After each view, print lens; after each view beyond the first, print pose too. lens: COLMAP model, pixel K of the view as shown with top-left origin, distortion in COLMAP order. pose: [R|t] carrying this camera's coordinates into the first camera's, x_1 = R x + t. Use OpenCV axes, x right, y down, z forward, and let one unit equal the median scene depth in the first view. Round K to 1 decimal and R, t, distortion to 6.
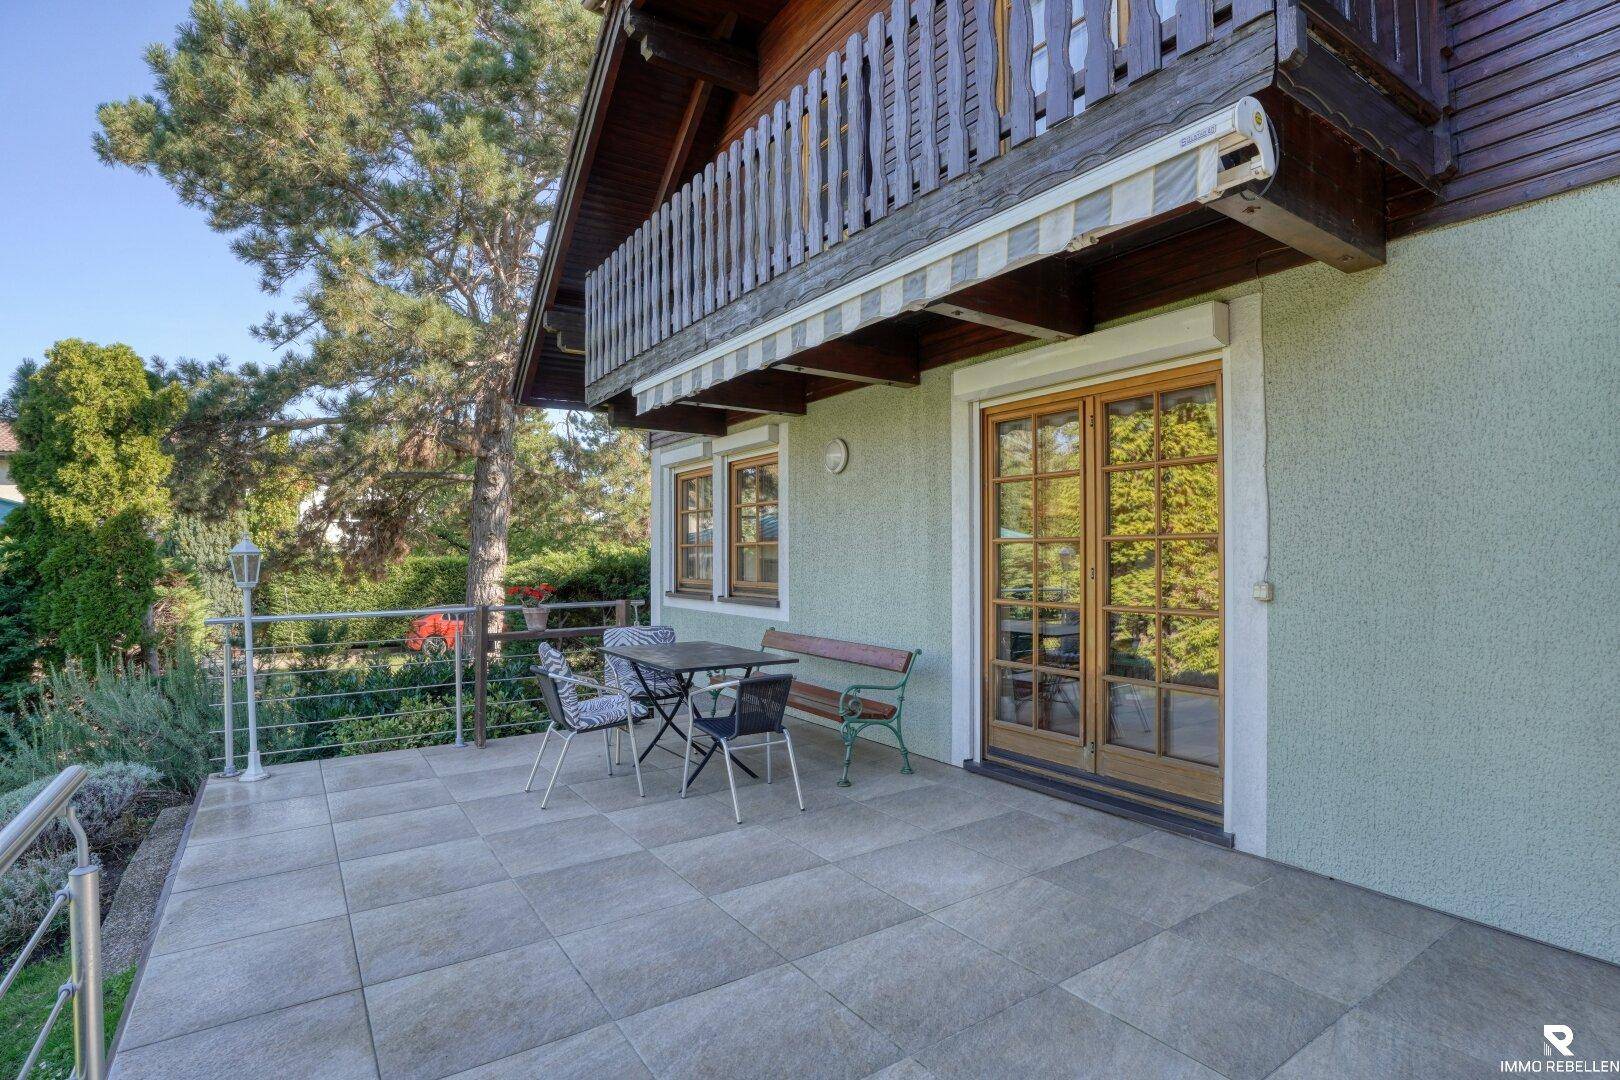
lens RADIAL K [[791.6, 0, 810.0], [0, 791.6, 540.0], [0, 0, 1]] dist [-0.056781, 0.000083]
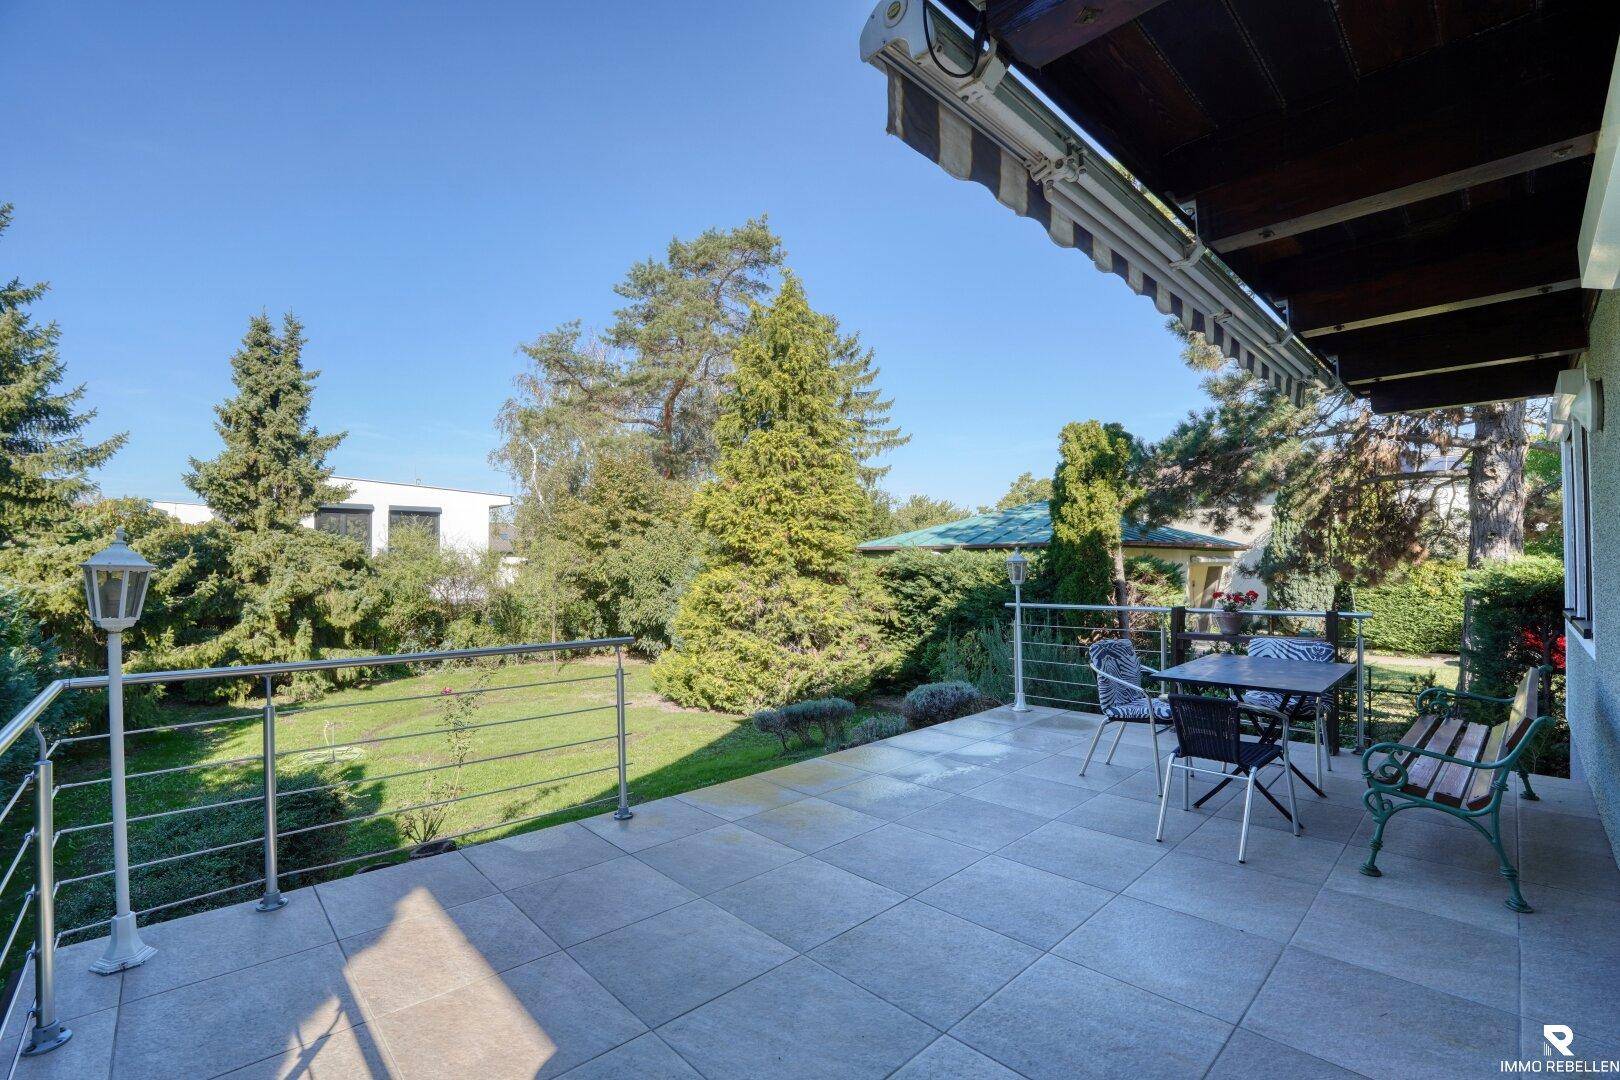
lens RADIAL K [[697.7, 0, 807.3], [0, 697.7, 549.6], [0, 0, 1]] dist [-0.045053, 0.000116]
pose [[0.167833, -0.015629, -0.985692, 0.585006], [0.024920, 0.999622, -0.011607, -0.002983], [0.985500, -0.022615, 0.168159, 0.372852]]
